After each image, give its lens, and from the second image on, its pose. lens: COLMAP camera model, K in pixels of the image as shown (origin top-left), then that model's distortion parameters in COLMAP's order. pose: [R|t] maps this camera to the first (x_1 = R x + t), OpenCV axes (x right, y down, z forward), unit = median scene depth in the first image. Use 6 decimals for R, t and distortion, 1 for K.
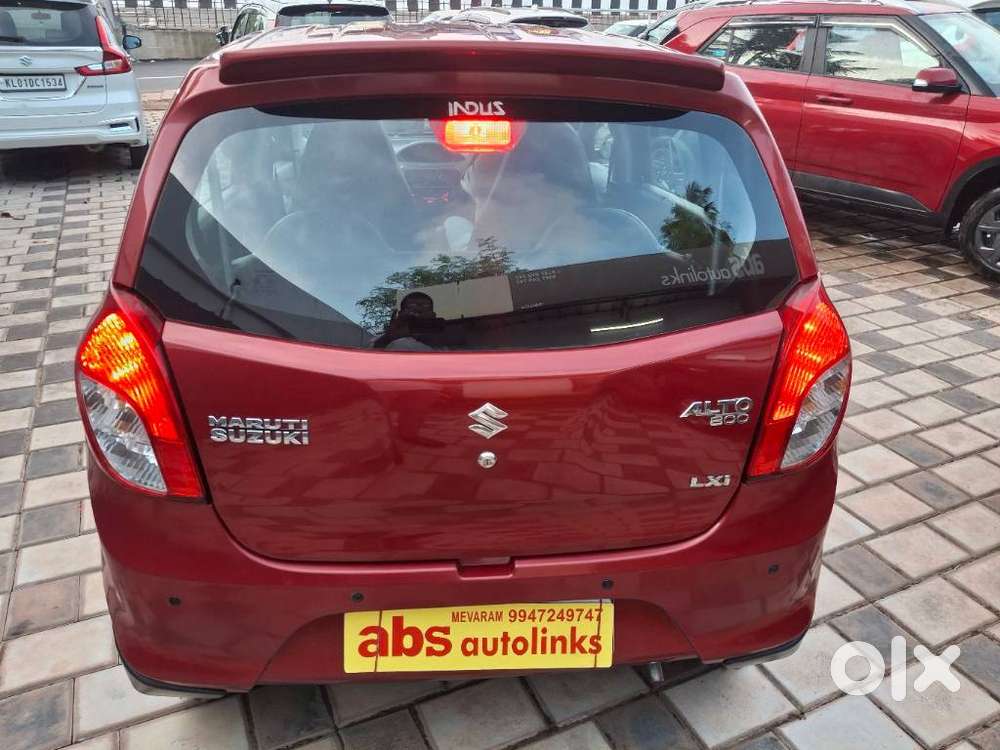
lens RADIAL K [[749.4, 0, 490.3], [0, 749.4, 384.3], [0, 0, 1]] dist [0.006355, -0.035133]
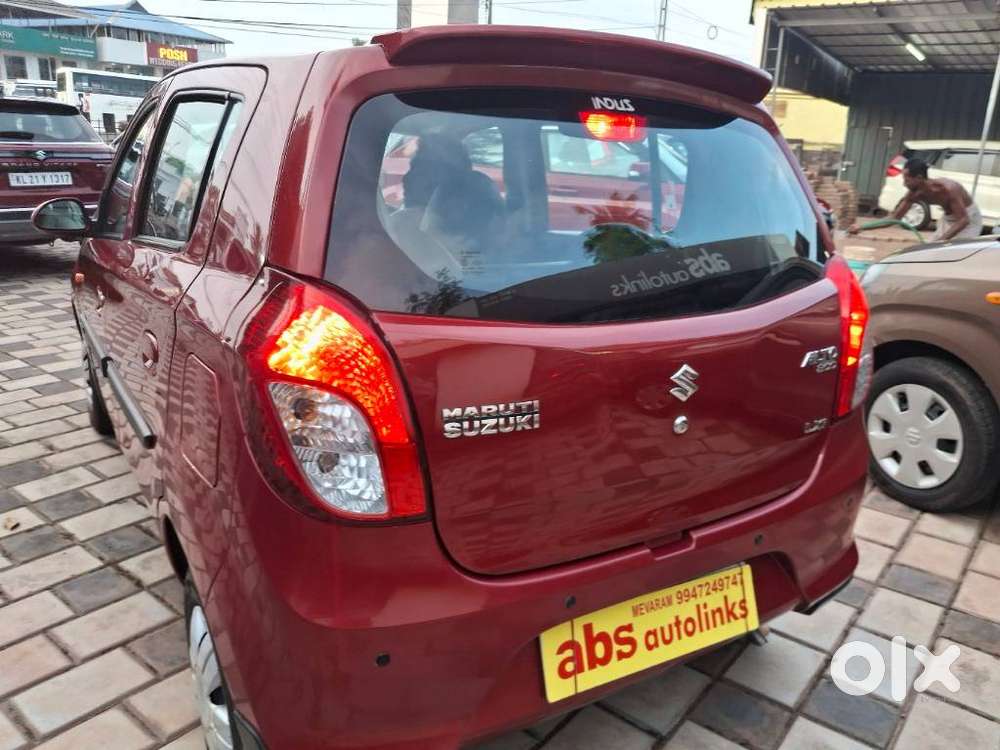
lens RADIAL K [[772.1, 0, 508.8], [0, 772.1, 376.2], [0, 0, 1]] dist [-0.025028, -0.000662]
pose [[0.890667, -0.106680, 0.441963, -0.588943], [0.182403, 0.974266, -0.132421, 0.116465], [-0.416463, 0.198558, 0.887205, 0.129654]]
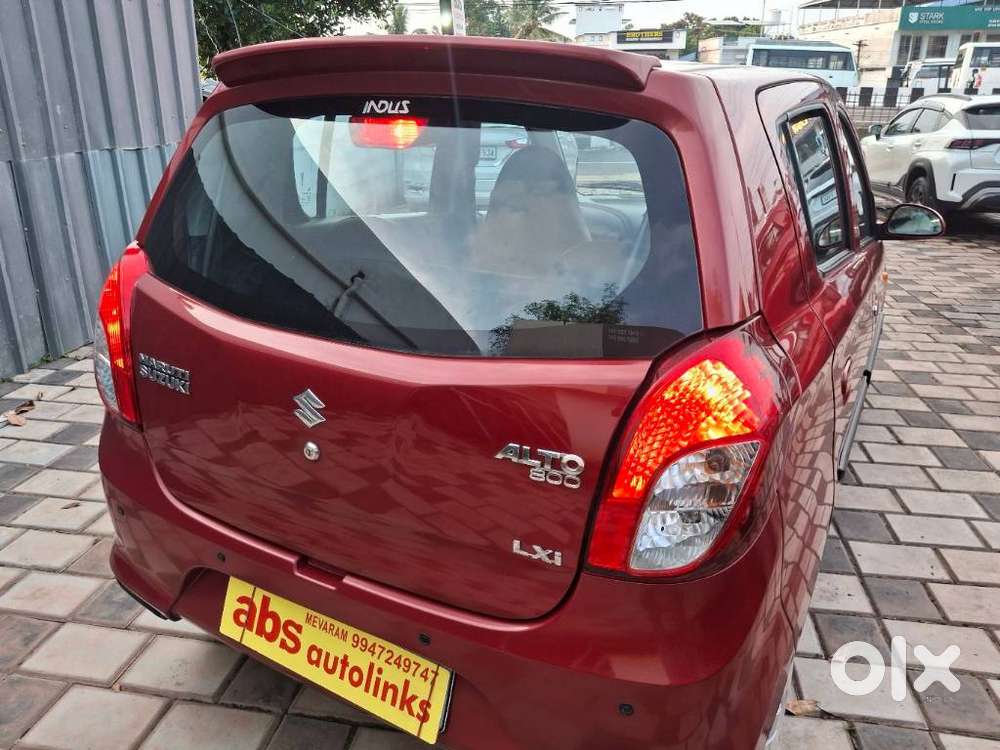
lens RADIAL K [[754.6, 0, 491.6], [0, 754.6, 374.1], [0, 0, 1]] dist [-0.020560, 0.000920]
pose [[0.823495, 0.183264, -0.536909, 0.603140], [-0.254250, 0.965245, -0.060494, 0.004901], [0.507162, 0.186326, 0.841469, 0.241032]]
